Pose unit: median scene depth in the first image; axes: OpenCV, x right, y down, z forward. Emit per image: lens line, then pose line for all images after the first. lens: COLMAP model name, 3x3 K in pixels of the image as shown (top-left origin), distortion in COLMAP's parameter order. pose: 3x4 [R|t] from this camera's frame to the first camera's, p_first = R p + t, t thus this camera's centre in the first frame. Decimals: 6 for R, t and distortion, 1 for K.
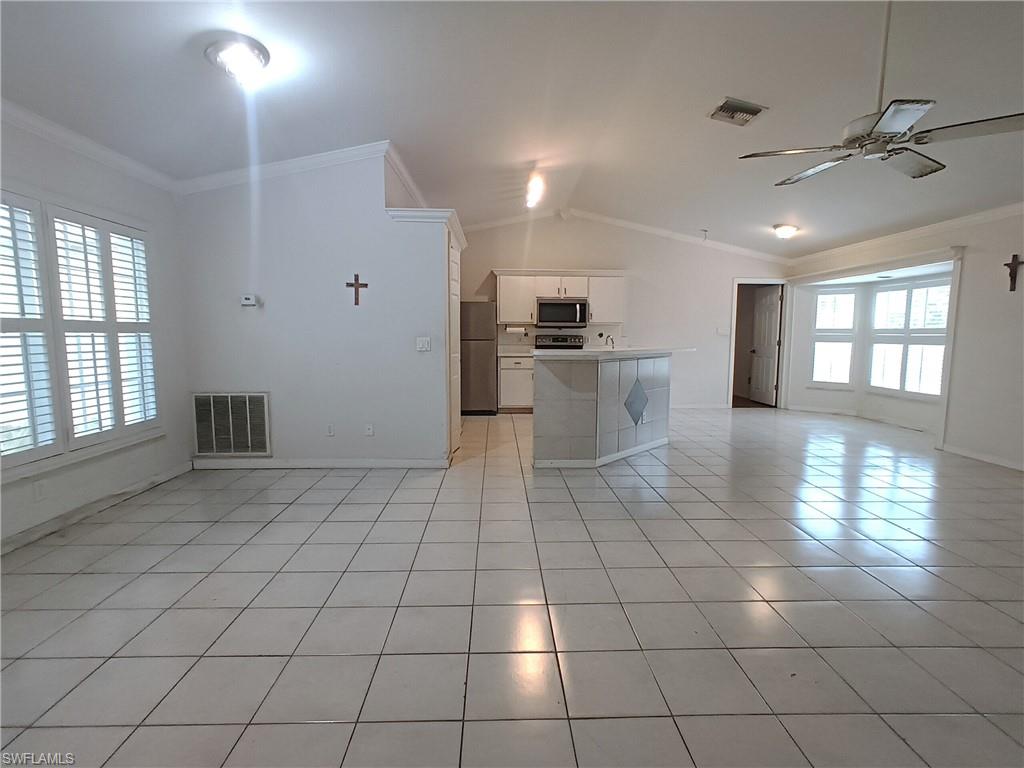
lens RADIAL K [[502.2, 0, 512.6], [0, 502.2, 385.1], [0, 0, 1]] dist [0.009501, 0.001206]
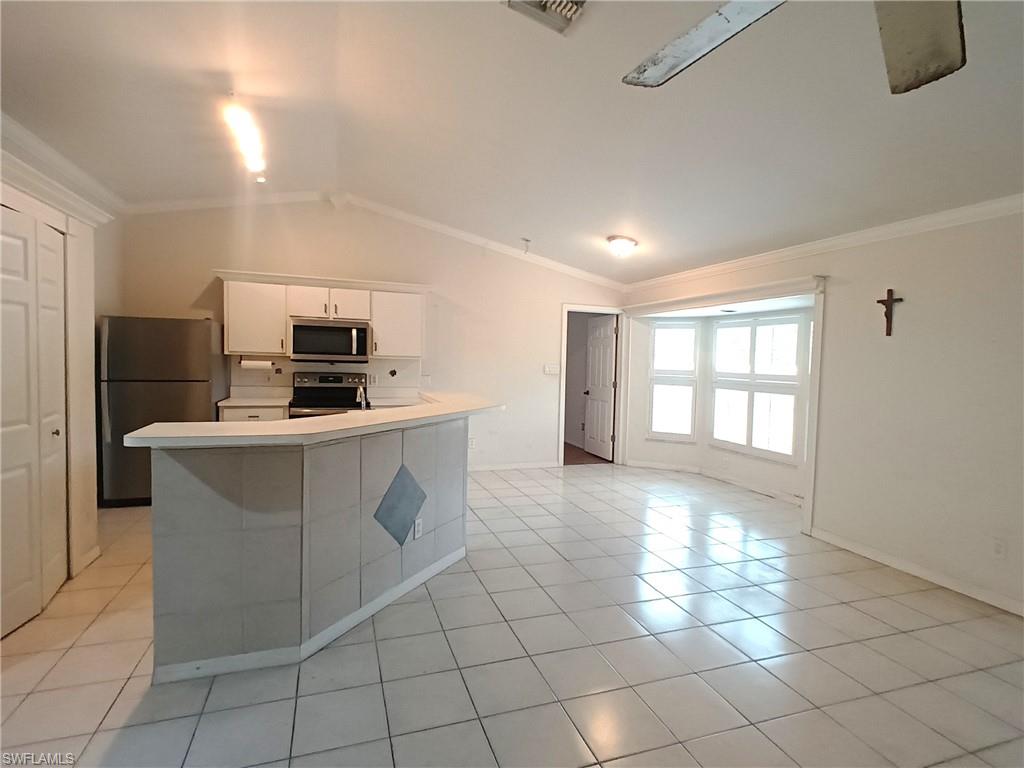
lens RADIAL K [[520.8, 0, 512.3], [0, 520.8, 384.5], [0, 0, 1]] dist [0.011256, -0.001903]
pose [[0.954736, 0.004914, 0.297414, 0.128020], [0.009881, 0.998788, -0.048221, -0.049661], [-0.297290, 0.048977, 0.953530, 0.263655]]
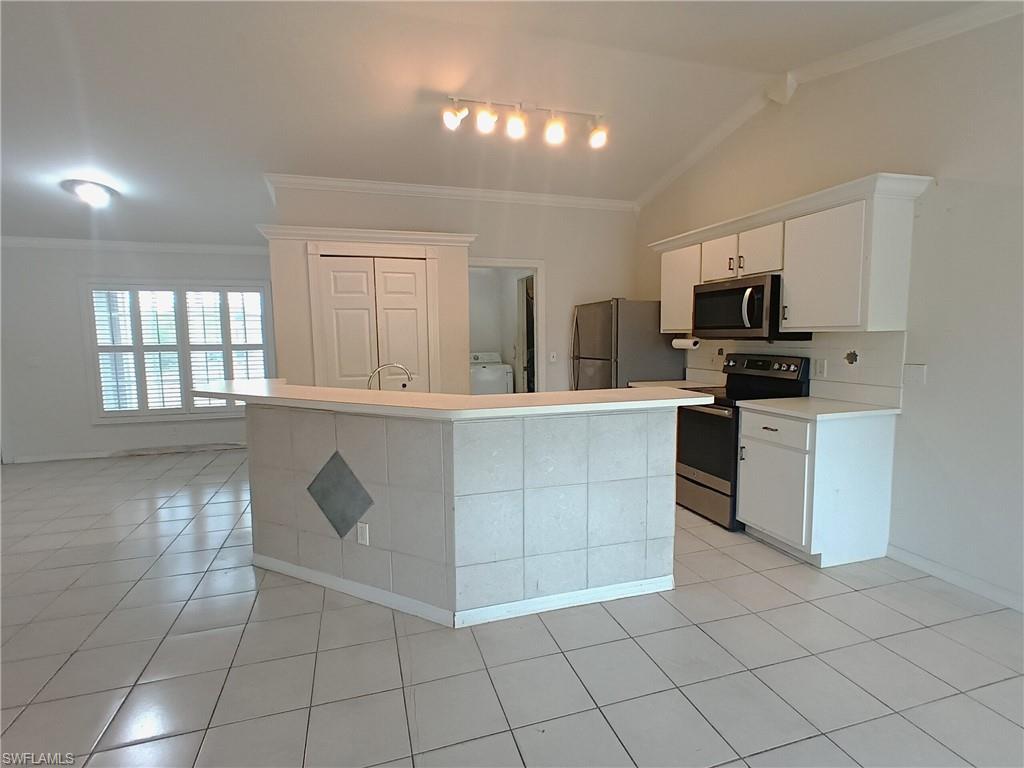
lens RADIAL K [[502.2, 0, 508.0], [0, 502.2, 387.8], [0, 0, 1]] dist [0.009501, 0.001206]
pose [[0.260625, 0.094801, -0.960774, 0.533298], [-0.087412, 0.993397, 0.074308, -0.089050], [0.961475, 0.064617, 0.267190, 0.692536]]
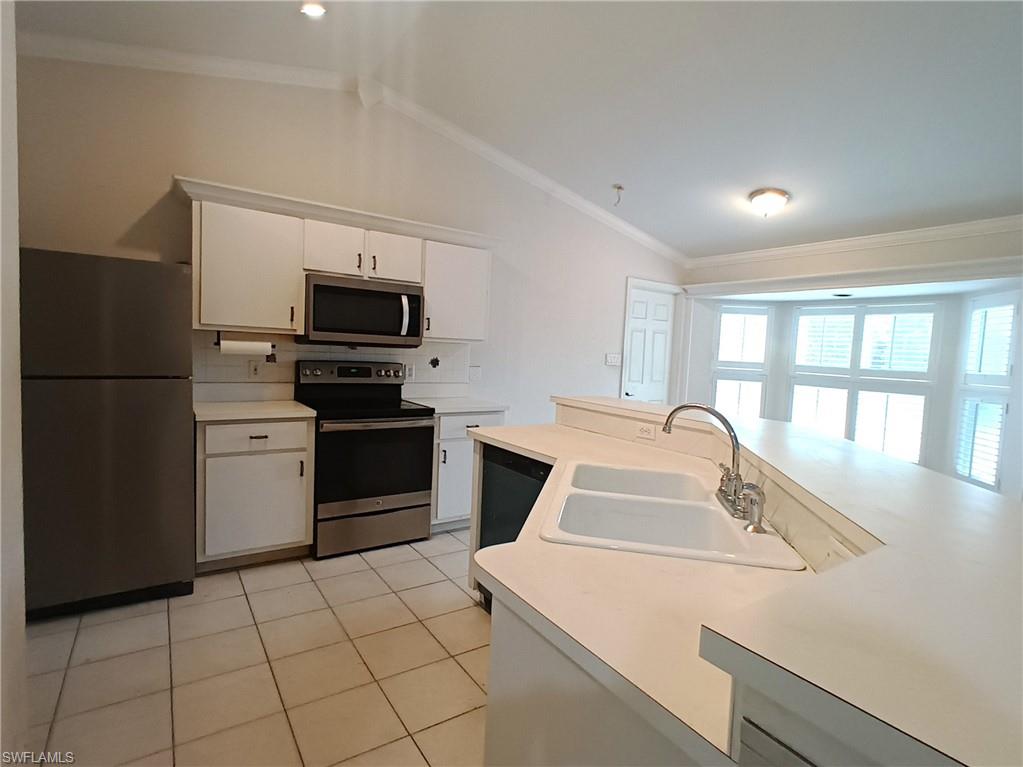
lens RADIAL K [[520.3, 0, 508.4], [0, 520.3, 381.3], [0, 0, 1]] dist [0.011256, -0.001903]
pose [[0.845753, 0.000812, 0.533573, -0.040637], [0.010275, 0.999789, -0.017808, -0.077446], [-0.533475, 0.020544, 0.845566, 0.572460]]
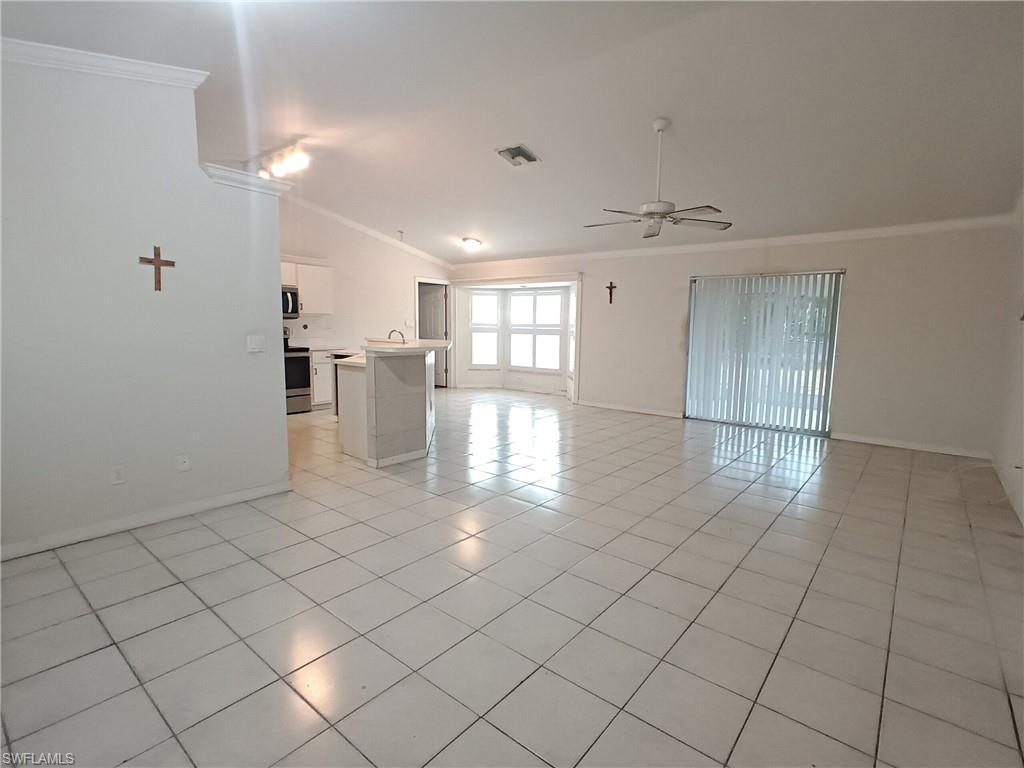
lens RADIAL K [[502.2, 0, 509.6], [0, 502.2, 384.6], [0, 0, 1]] dist [0.009501, 0.001206]
pose [[0.667377, -0.083398, 0.740035, -0.299253], [0.063899, 0.996458, 0.054670, -0.020479], [-0.741973, 0.010802, 0.670342, 0.095051]]
